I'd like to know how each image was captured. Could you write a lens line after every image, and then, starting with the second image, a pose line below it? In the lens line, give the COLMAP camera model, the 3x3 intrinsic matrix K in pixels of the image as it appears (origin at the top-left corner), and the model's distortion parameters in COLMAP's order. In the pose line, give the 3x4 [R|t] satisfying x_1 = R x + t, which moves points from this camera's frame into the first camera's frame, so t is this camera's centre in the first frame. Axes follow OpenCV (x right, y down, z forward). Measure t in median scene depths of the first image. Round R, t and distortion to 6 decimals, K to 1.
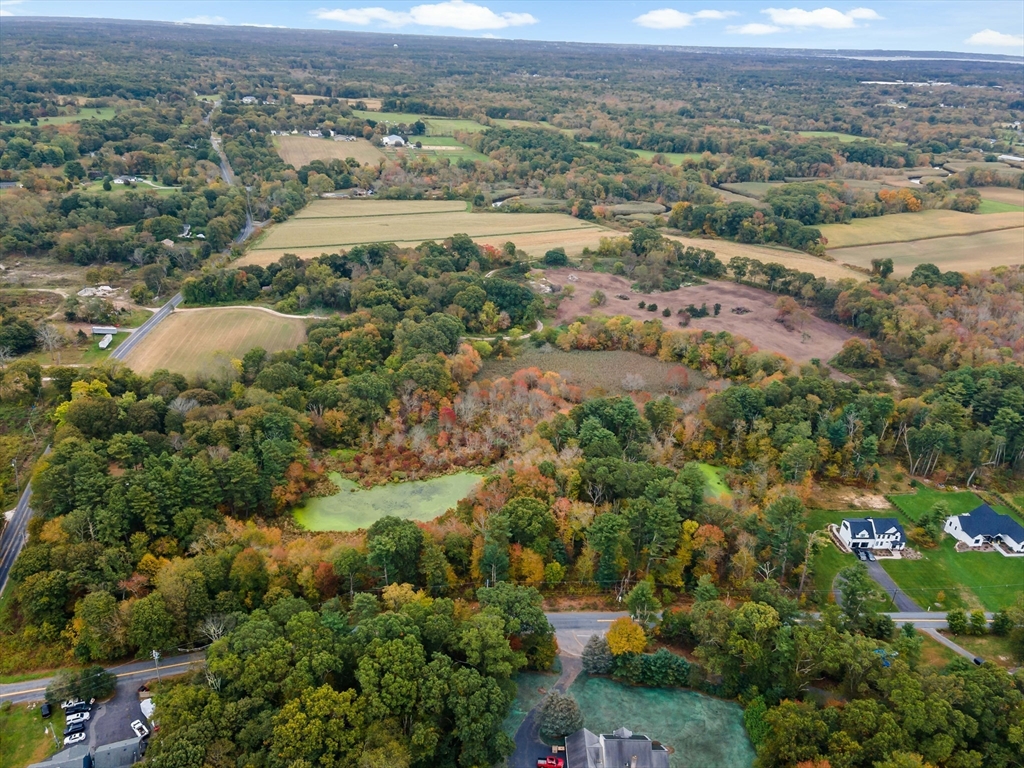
lens RADIAL K [[755.0, 0, 512.0], [0, 755.0, 384.0], [0, 0, 1]] dist [0.050344, 0.008884]
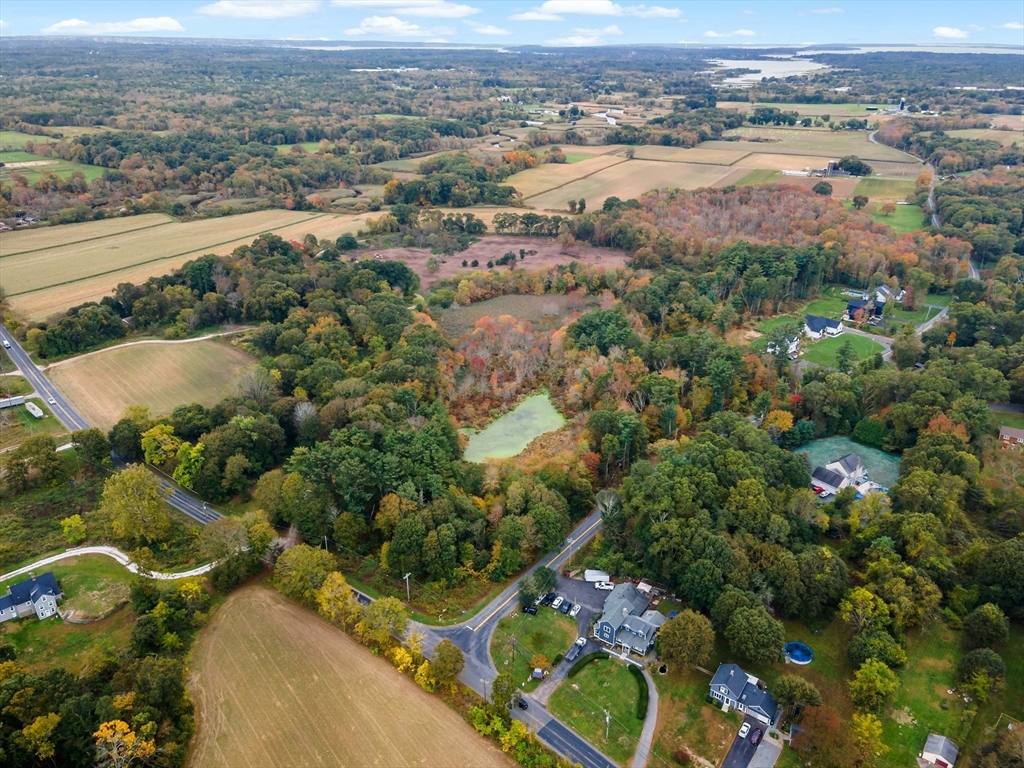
lens RADIAL K [[755.0, 0, 512.0], [0, 755.0, 384.0], [0, 0, 1]] dist [0.050344, 0.008884]
pose [[0.801660, -0.279586, 0.528368, -0.287728], [0.274435, 0.957365, 0.090207, -0.007682], [-0.531062, 0.072687, 0.844209, -0.003120]]
